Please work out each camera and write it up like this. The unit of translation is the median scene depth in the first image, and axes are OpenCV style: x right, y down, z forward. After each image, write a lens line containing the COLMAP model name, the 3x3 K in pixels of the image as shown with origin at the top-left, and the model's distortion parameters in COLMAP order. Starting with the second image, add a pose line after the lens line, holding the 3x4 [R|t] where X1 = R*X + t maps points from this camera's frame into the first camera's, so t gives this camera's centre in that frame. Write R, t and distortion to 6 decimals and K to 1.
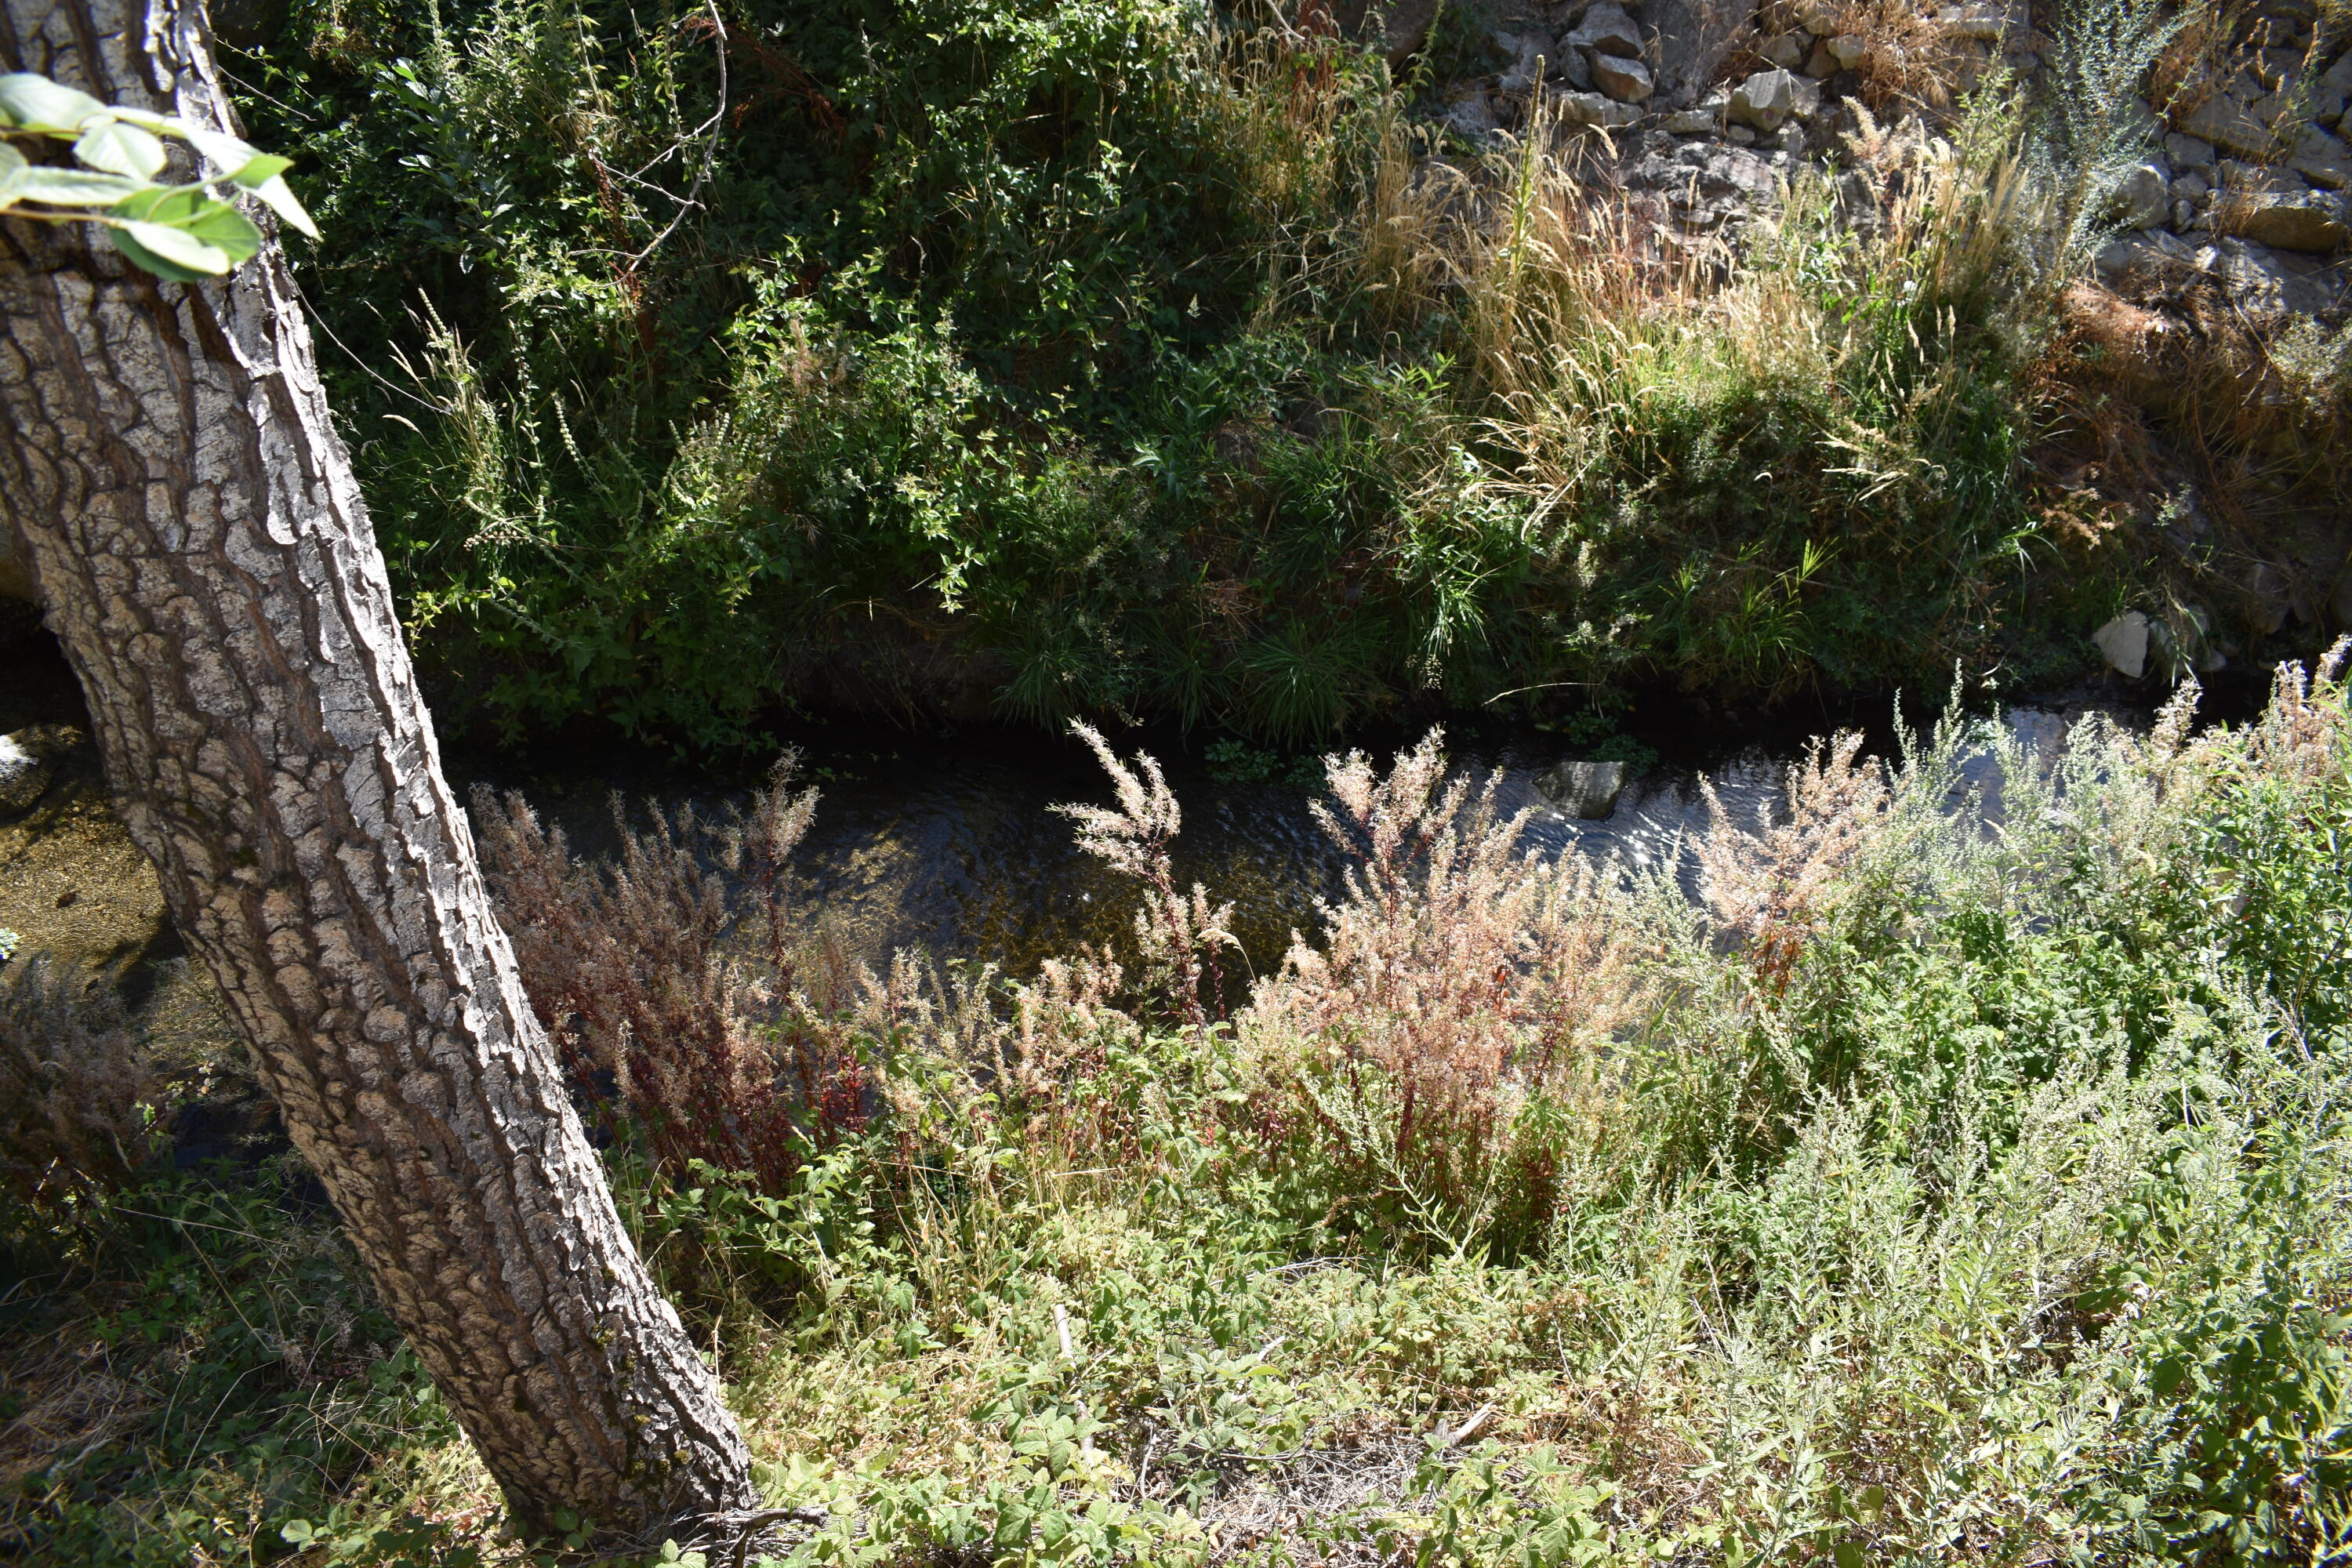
lens RADIAL K [[1836.4, 0, 1181.8], [0, 1836.4, 781.8], [0, 0, 1]] dist [-0.099574, 0.022507]
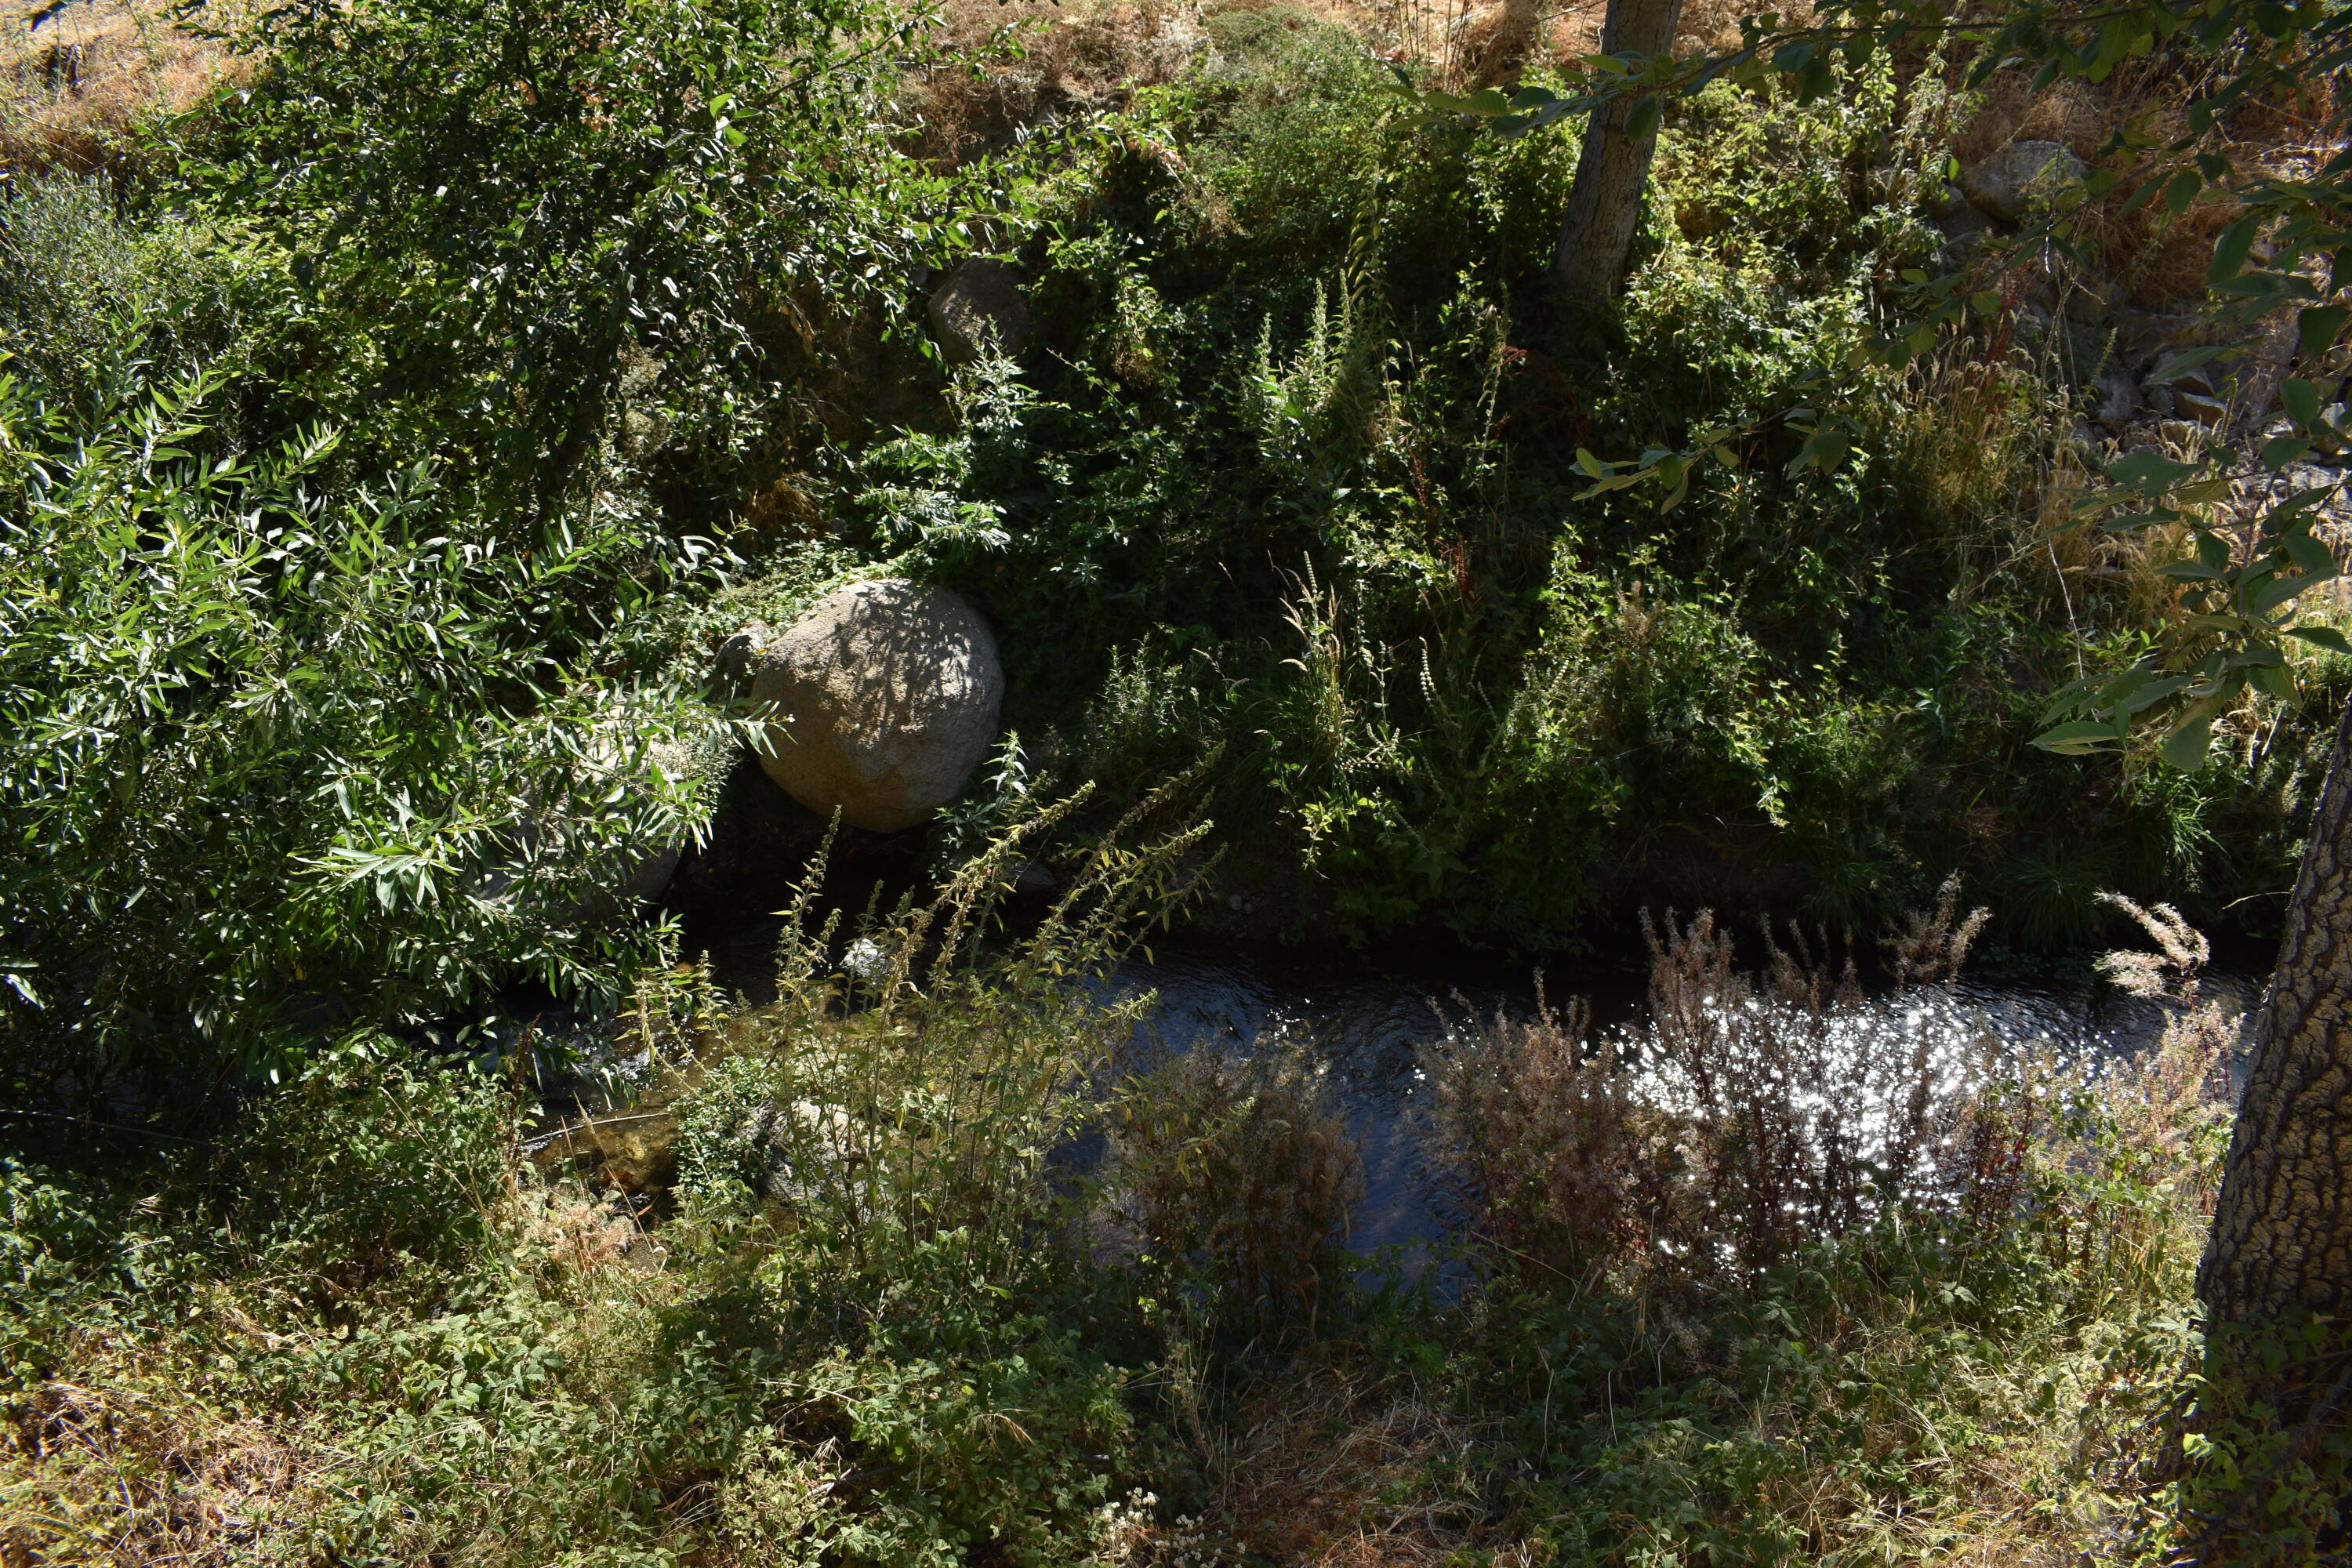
lens RADIAL K [[1836.4, 0, 1181.8], [0, 1836.4, 781.8], [0, 0, 1]] dist [-0.099574, 0.022507]
pose [[0.999454, 0.010305, -0.031407, -0.459080], [-0.015921, 0.982762, -0.184188, 0.098261], [0.028968, 0.184588, 0.982389, -0.167439]]
